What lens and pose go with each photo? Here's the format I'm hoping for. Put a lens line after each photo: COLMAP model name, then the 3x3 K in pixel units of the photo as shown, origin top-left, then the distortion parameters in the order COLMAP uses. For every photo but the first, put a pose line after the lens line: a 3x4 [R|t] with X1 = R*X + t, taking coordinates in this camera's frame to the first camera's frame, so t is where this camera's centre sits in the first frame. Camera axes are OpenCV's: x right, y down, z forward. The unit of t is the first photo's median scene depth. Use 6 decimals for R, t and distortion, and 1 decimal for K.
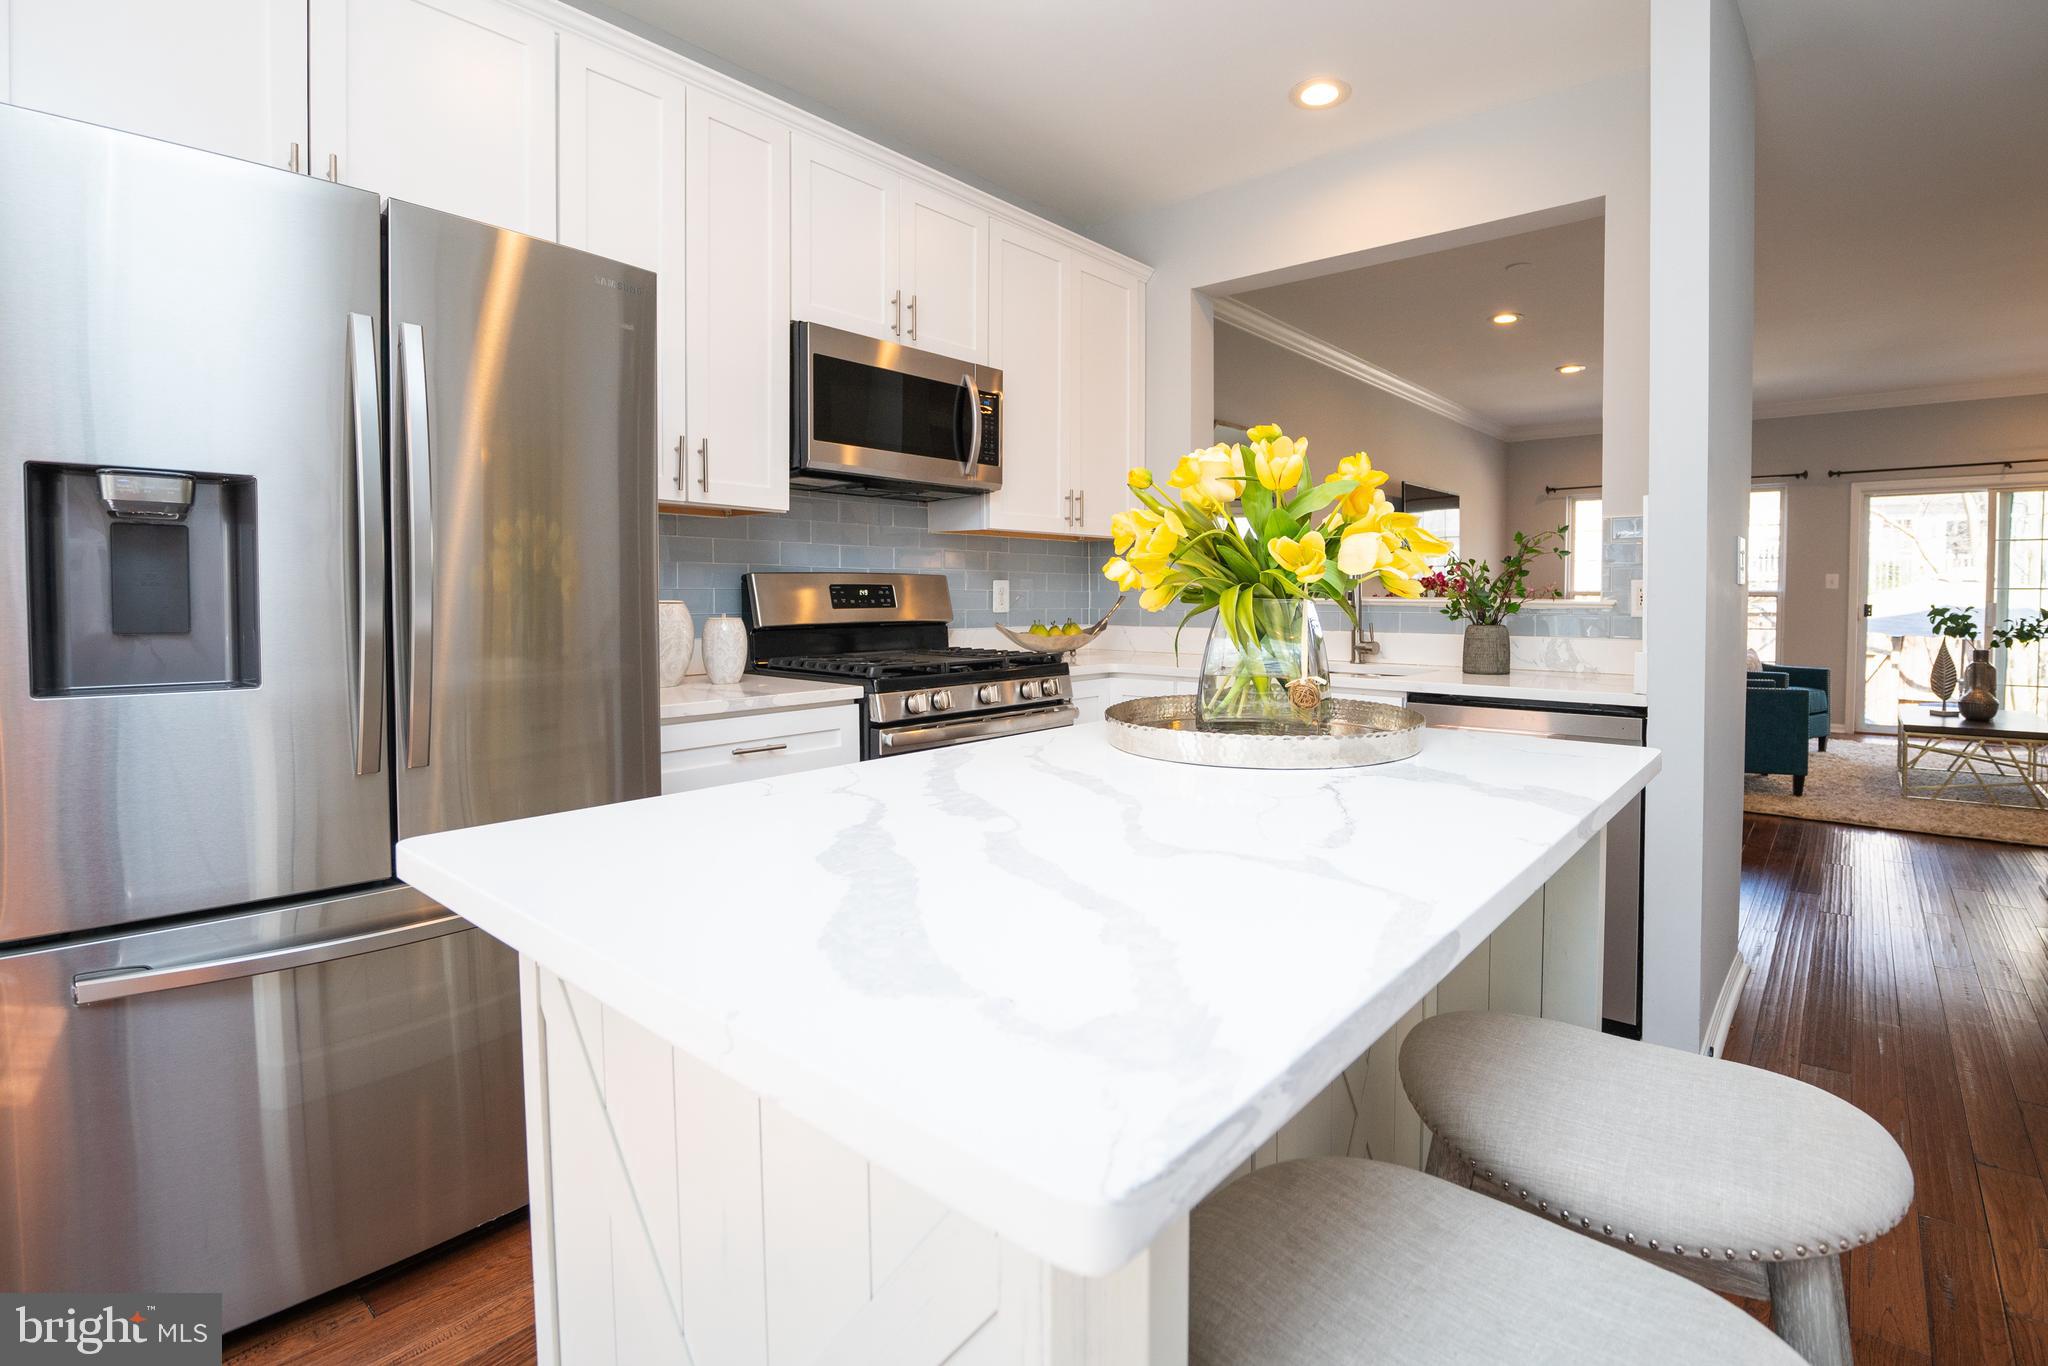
lens RADIAL K [[978.1, 0, 1044.8], [0, 978.1, 628.3], [0, 0, 1]] dist [-0.030994, 0.000689]
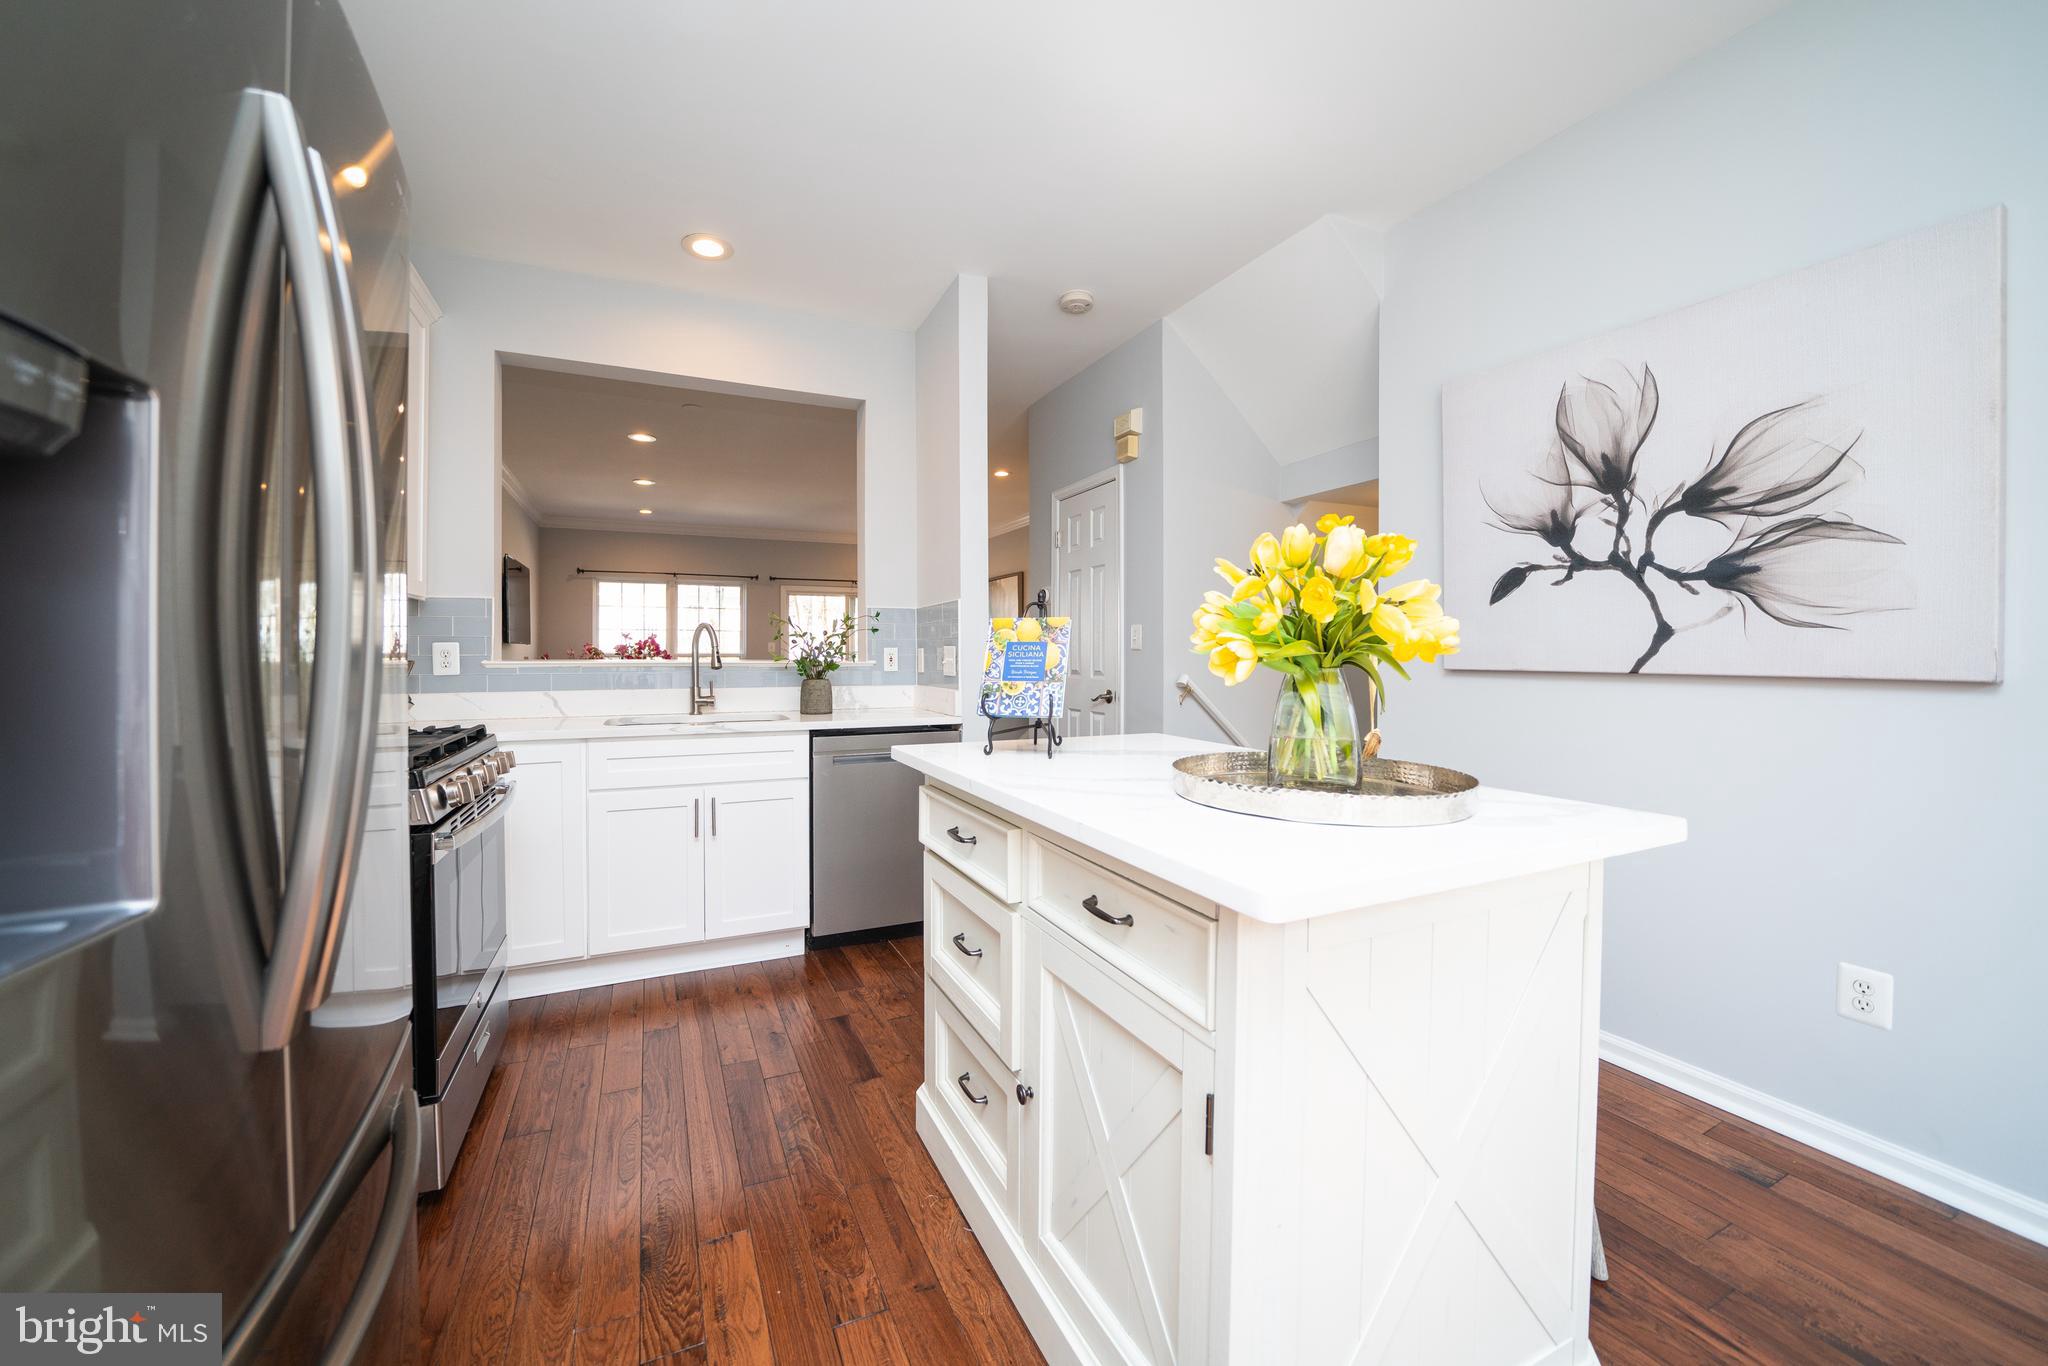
lens RADIAL K [[789.9, 0, 1020.3], [0, 789.9, 652.9], [0, 0, 1]] dist [0.012814, 0.000012]
pose [[0.416196, 0.001479, 0.909274, -0.605175], [0.032947, 0.999317, -0.016706, -0.016552], [-0.908678, 0.036911, 0.415863, 0.318361]]
